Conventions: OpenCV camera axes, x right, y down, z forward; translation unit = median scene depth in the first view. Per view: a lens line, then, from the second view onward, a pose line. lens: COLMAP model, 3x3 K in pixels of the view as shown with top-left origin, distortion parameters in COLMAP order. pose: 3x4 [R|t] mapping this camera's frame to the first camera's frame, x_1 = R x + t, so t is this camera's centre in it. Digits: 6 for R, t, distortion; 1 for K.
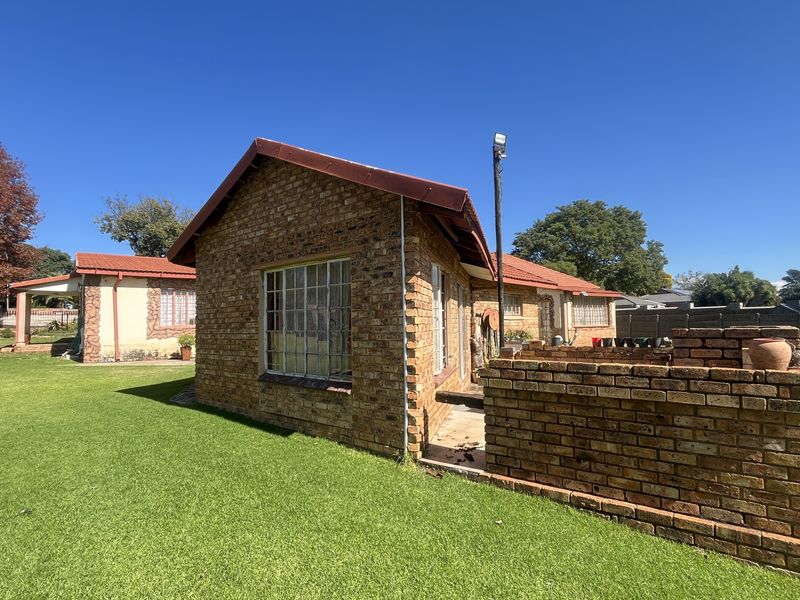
lens RADIAL K [[435.9, 0, 396.8], [0, 435.9, 301.7], [0, 0, 1]] dist [-0.001076, -0.000428]
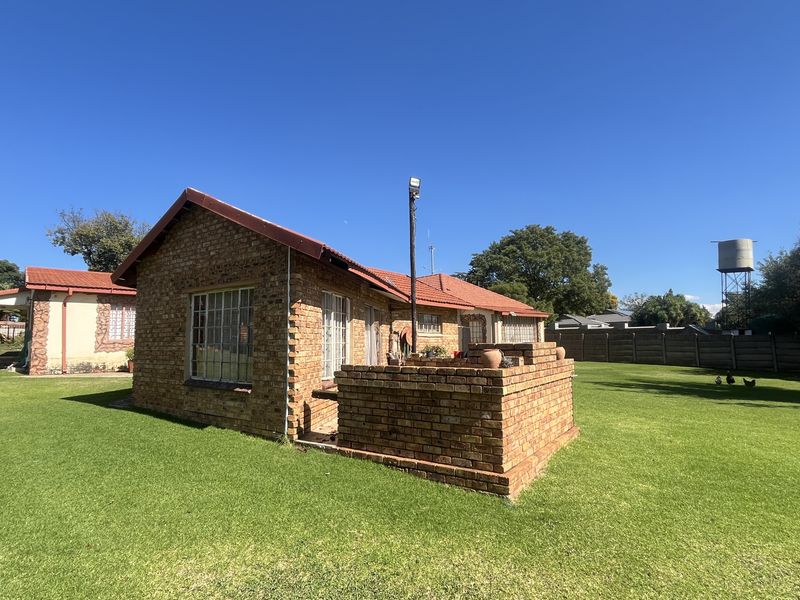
lens RADIAL K [[435.9, 0, 396.8], [0, 435.9, 301.7], [0, 0, 1]] dist [-0.001076, -0.000428]
pose [[0.997107, 0.014944, 0.074527, 0.180928], [-0.012075, 0.999174, -0.038800, -0.010211], [-0.075045, 0.037788, 0.996464, -0.260936]]
